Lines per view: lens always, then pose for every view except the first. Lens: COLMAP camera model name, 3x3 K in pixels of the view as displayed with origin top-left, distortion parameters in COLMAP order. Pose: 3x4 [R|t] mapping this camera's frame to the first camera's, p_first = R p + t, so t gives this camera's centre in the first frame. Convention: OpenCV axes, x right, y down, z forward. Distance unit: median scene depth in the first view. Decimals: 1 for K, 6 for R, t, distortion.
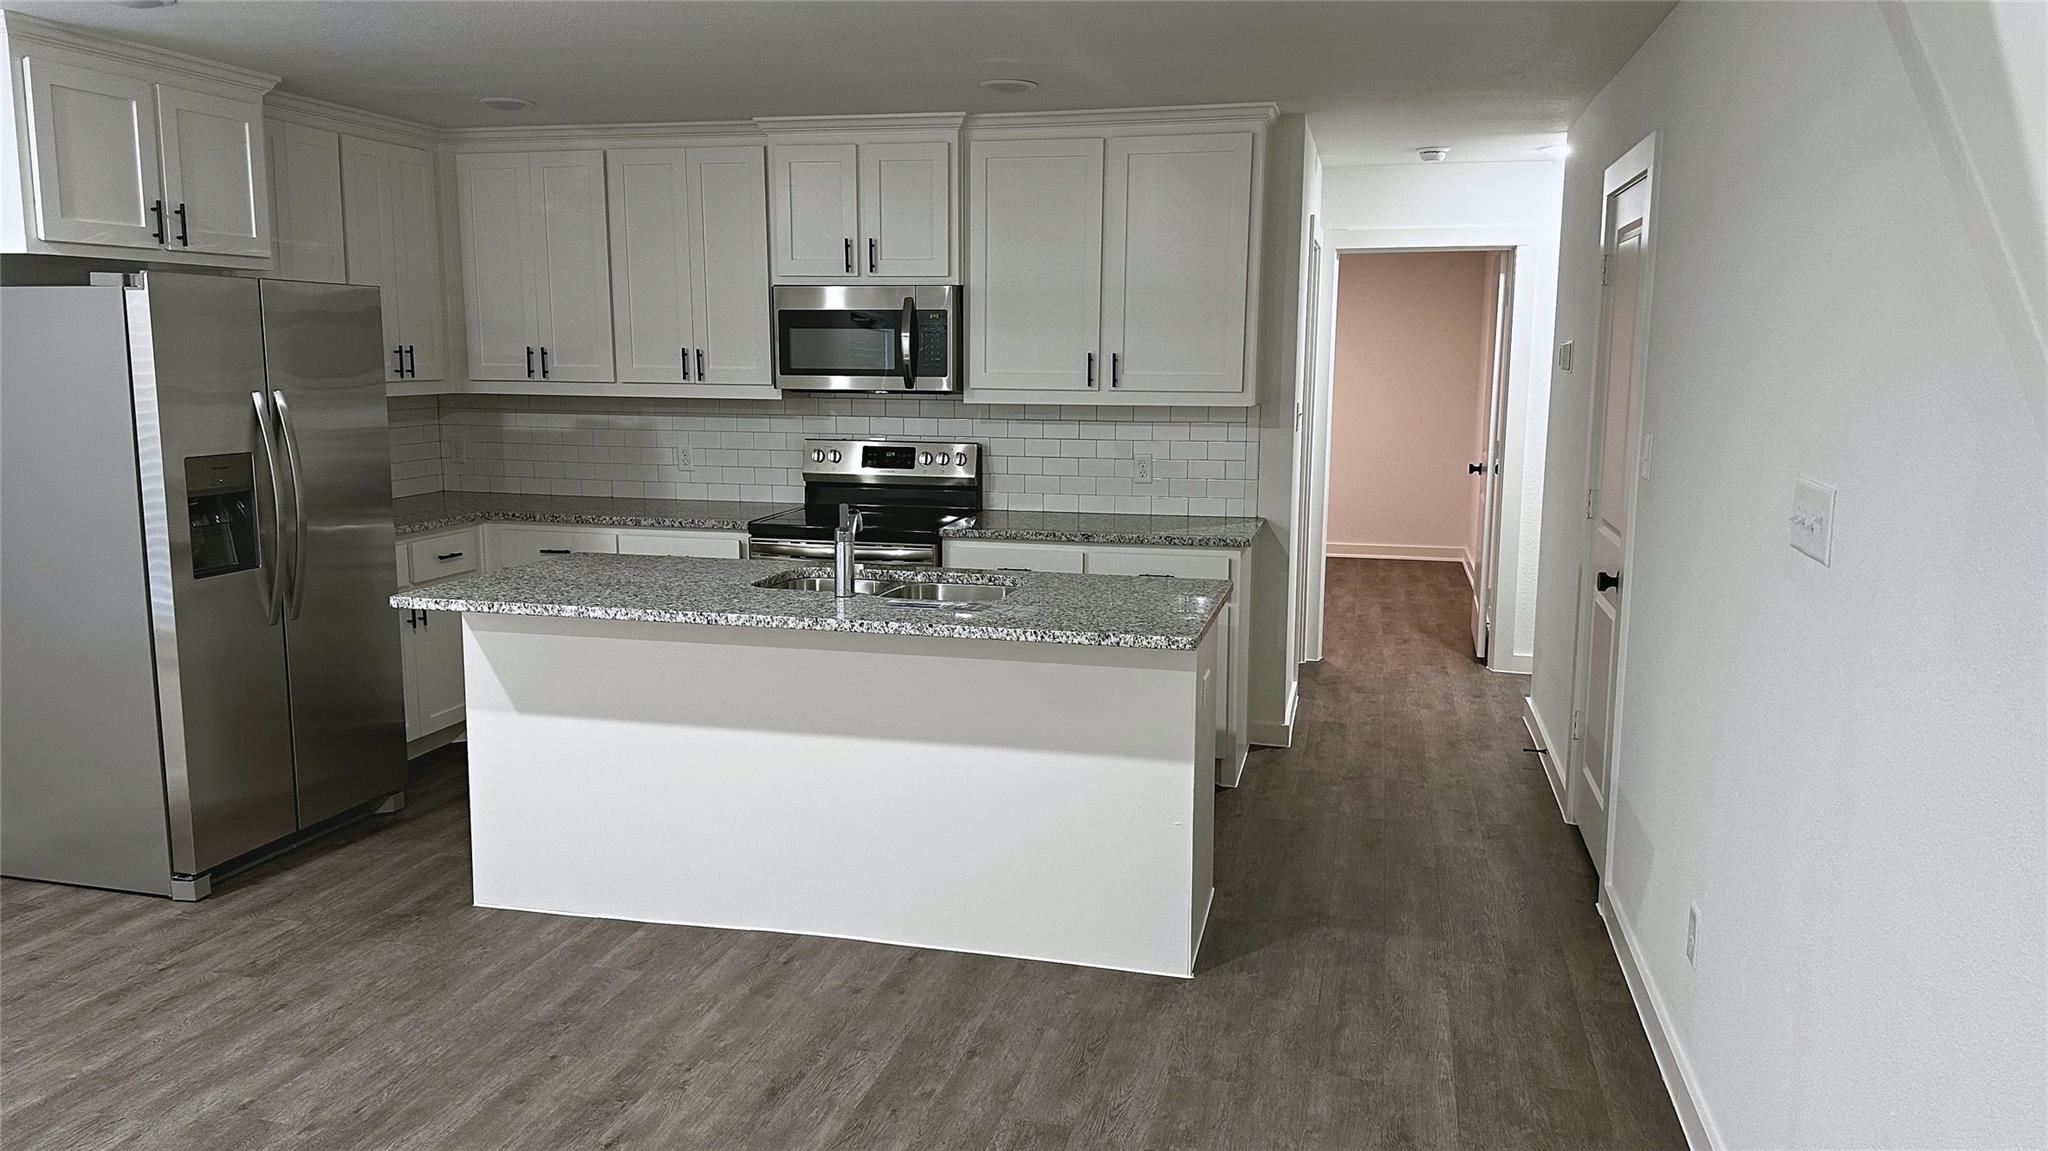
lens RADIAL K [[1415.1, 0, 1024.0], [0, 1415.1, 575.5], [0, 0, 1]] dist [0.071697, -0.116789]
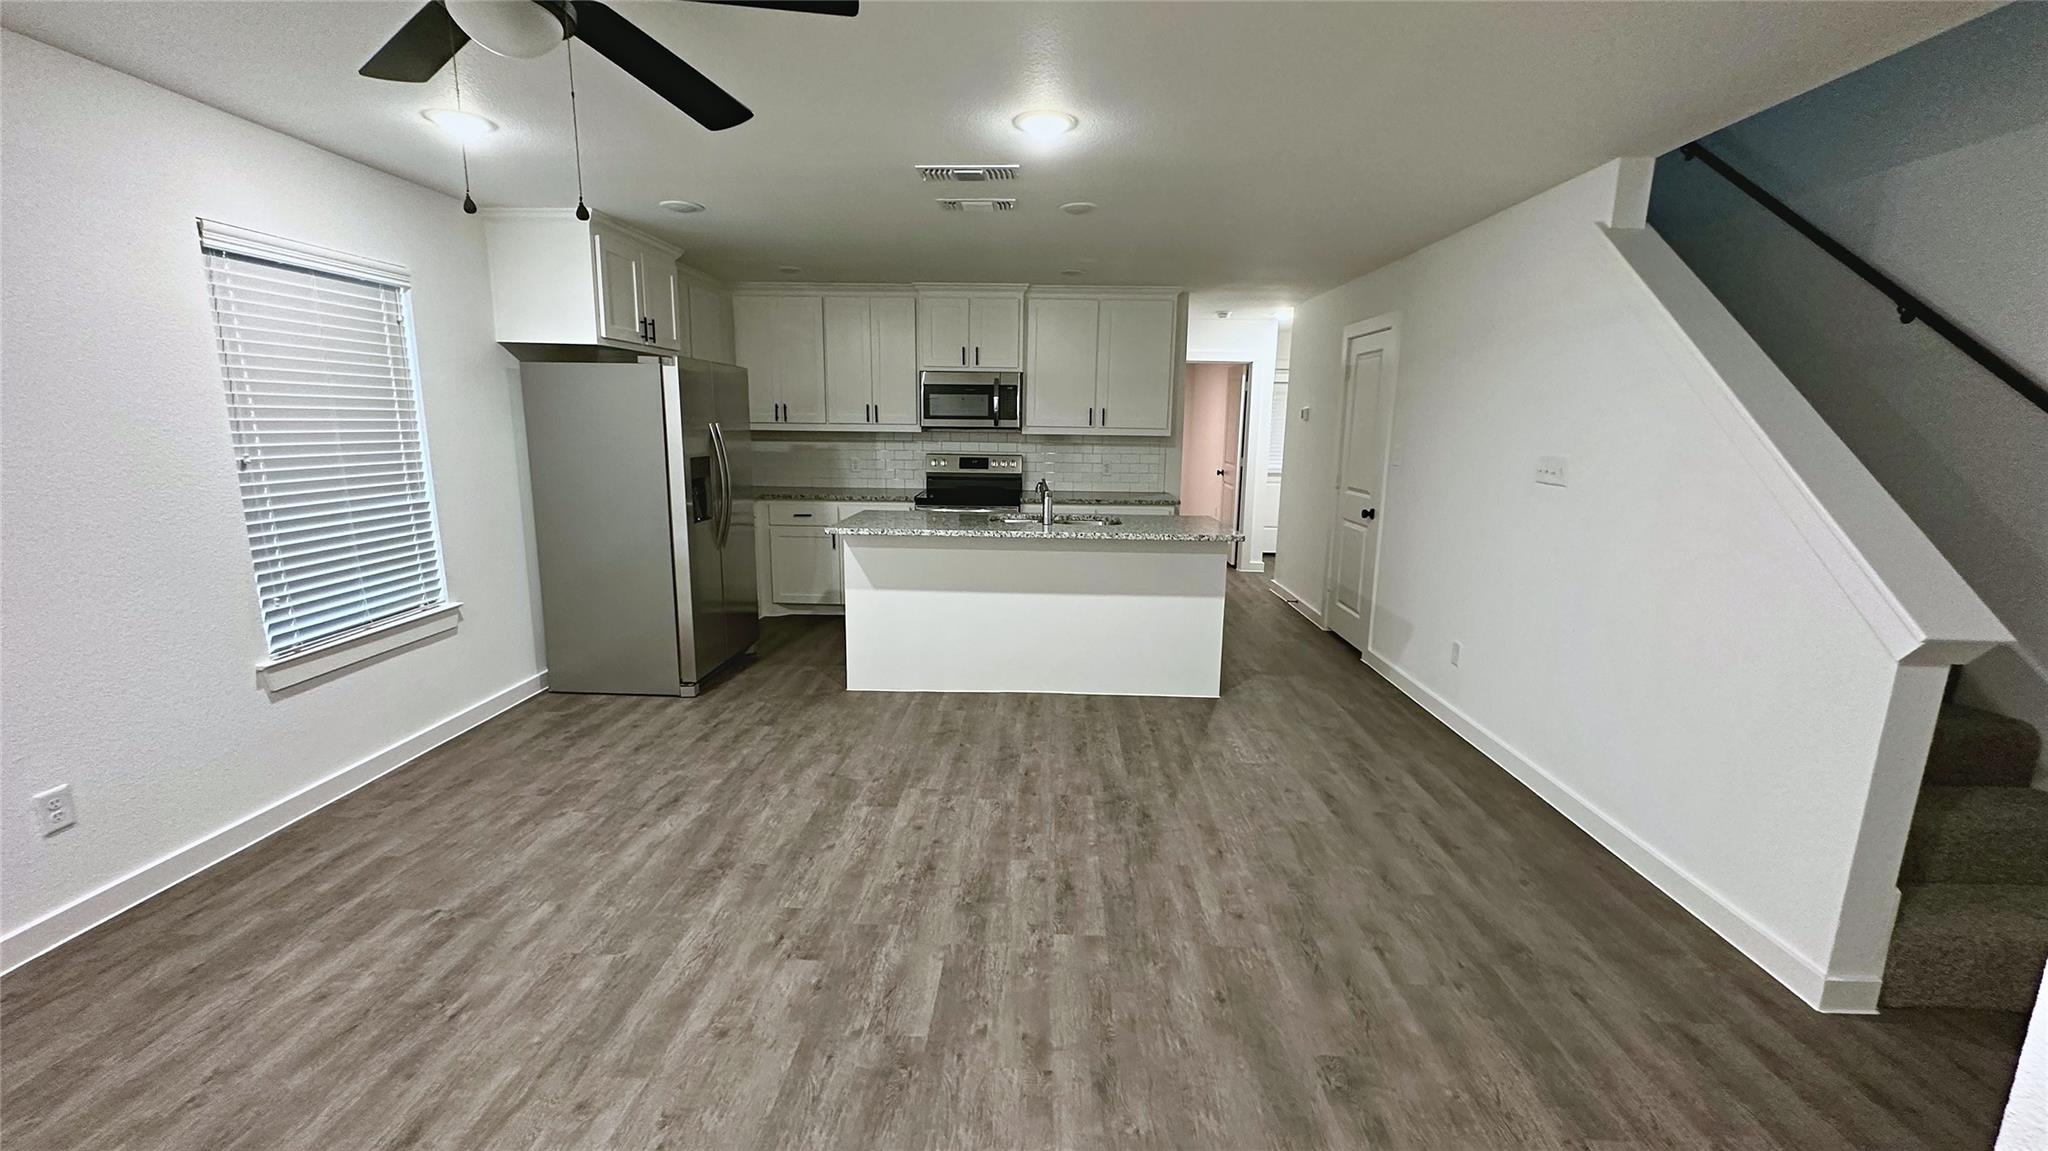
lens RADIAL K [[817.2, 0, 1024.0], [0, 817.2, 575.5], [0, 0, 1]] dist [-0.019717, 0.000022]
pose [[0.978271, -0.030967, 0.205003, -0.312191], [0.024040, 0.999056, 0.036196, 0.034681], [-0.205930, -0.030482, 0.978092, -0.105401]]
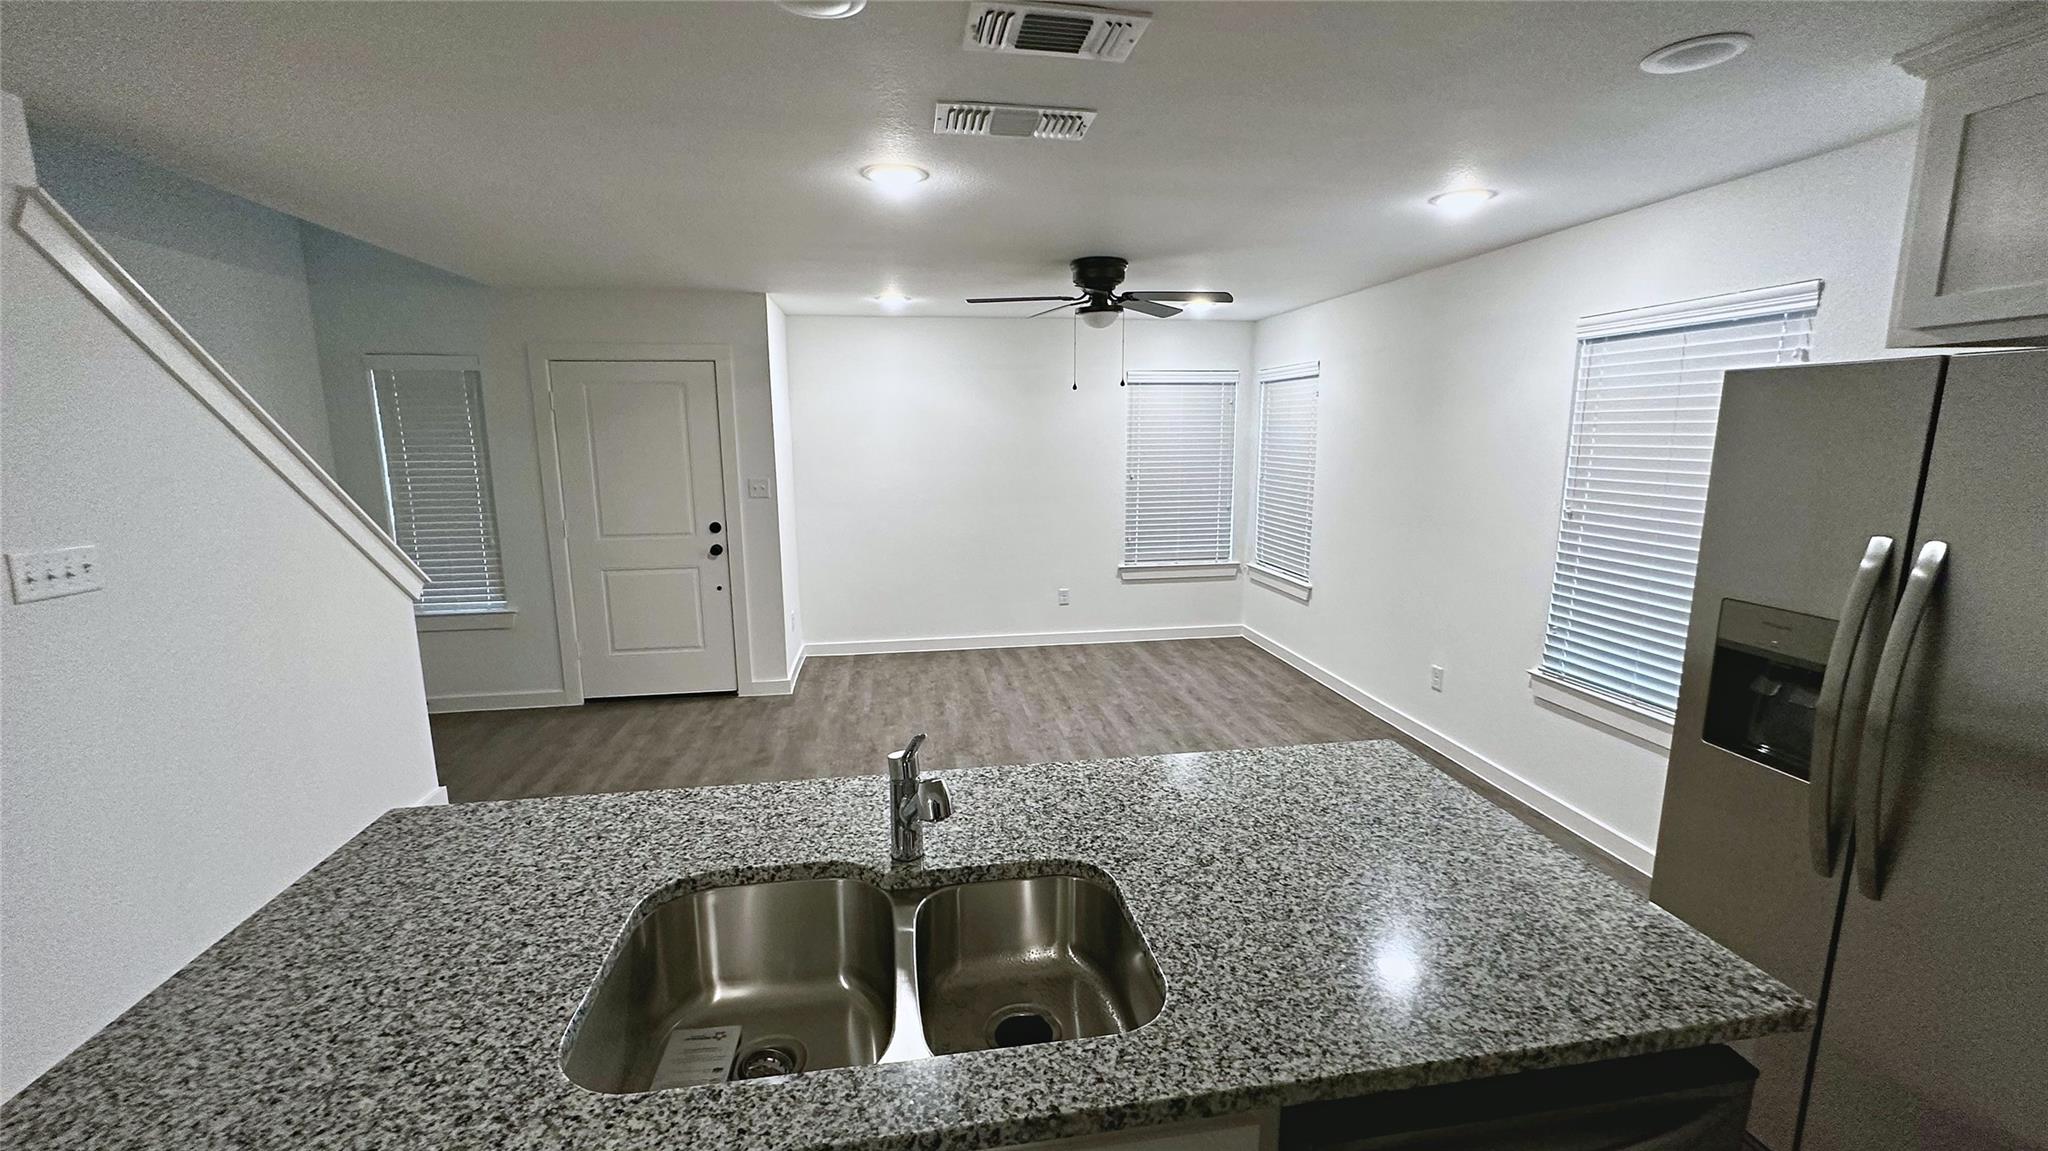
lens RADIAL K [[816.0, 0, 1024.0], [0, 816.0, 575.5], [0, 0, 1]] dist [-0.002590, 0.000083]
pose [[-0.920748, 0.059231, -0.385636, -0.031460], [-0.067034, 0.949695, 0.305918, -0.168544], [0.384356, 0.307524, -0.870459, 1.006104]]
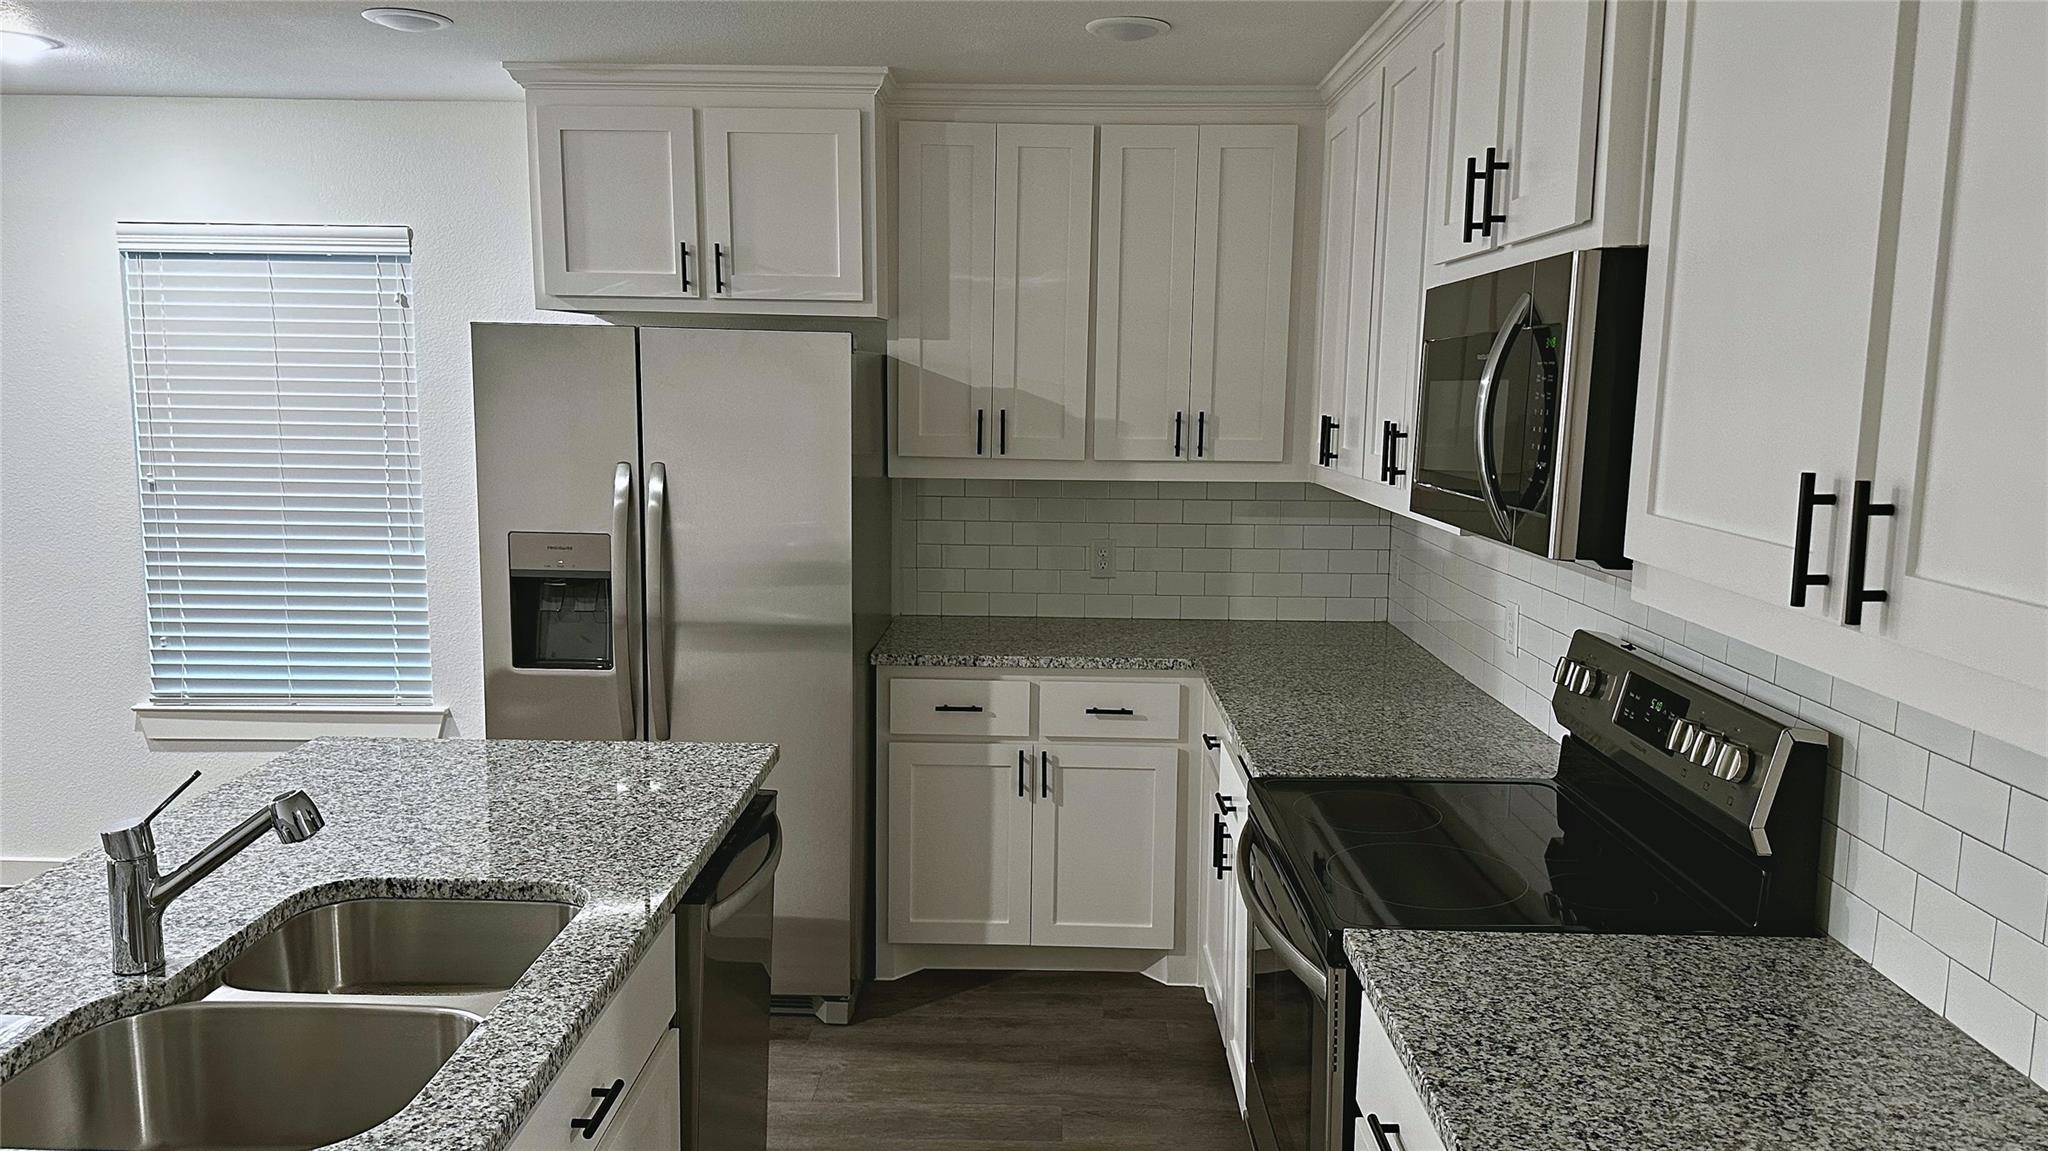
lens RADIAL K [[1415.1, 0, 1024.0], [0, 1415.1, 575.5], [0, 0, 1]] dist [0.071697, -0.116789]
pose [[0.221830, 0.122778, -0.967325, 0.276671], [-0.160951, 0.983044, 0.087864, -0.148672], [0.961710, 0.136201, 0.237830, 0.887969]]
